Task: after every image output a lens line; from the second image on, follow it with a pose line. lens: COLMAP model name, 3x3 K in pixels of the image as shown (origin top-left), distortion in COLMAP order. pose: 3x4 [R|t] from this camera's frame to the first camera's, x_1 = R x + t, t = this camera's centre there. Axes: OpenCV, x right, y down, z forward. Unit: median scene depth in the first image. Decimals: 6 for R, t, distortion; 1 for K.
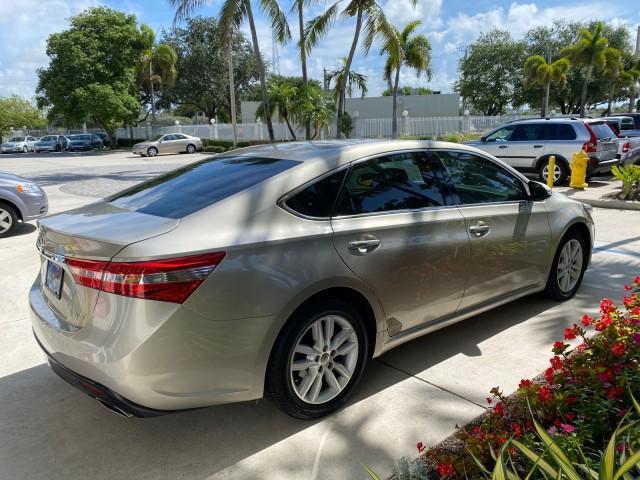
lens RADIAL K [[494.0, 0, 322.6], [0, 494.0, 238.9], [0, 0, 1]] dist [0.018737, -0.025517]
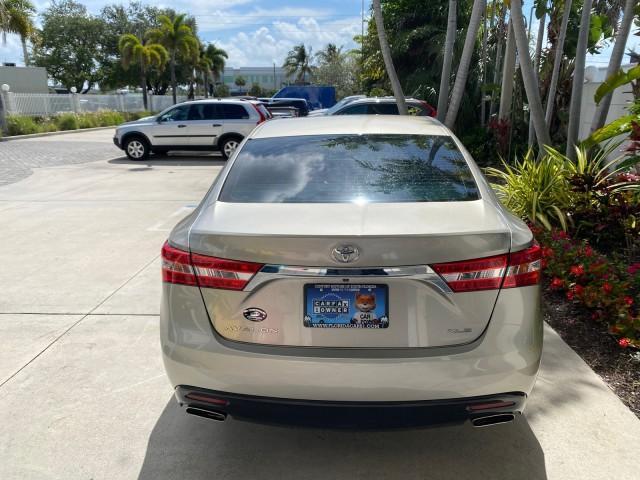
lens RADIAL K [[494.0, 0, 321.1], [0, 494.0, 234.7], [0, 0, 1]] dist [0.018737, -0.025517]
pose [[0.676833, -0.170703, 0.716071, -0.089114], [0.148900, 0.984382, 0.093924, -0.008392], [-0.720920, 0.043052, 0.691680, 0.043367]]
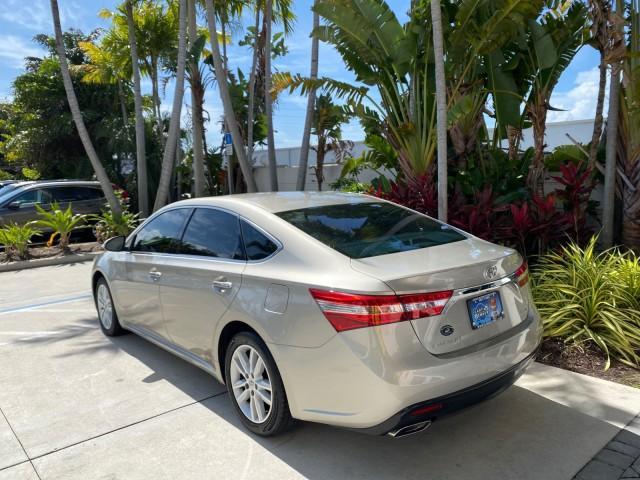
lens RADIAL K [[494.0, 0, 318.0], [0, 494.0, 245.0], [0, 0, 1]] dist [0.018737, -0.025517]
pose [[-0.011864, -0.106111, 0.994283, -0.131813], [0.241434, 0.964630, 0.105827, -0.021462], [-0.970345, 0.241309, 0.014175, 0.107768]]
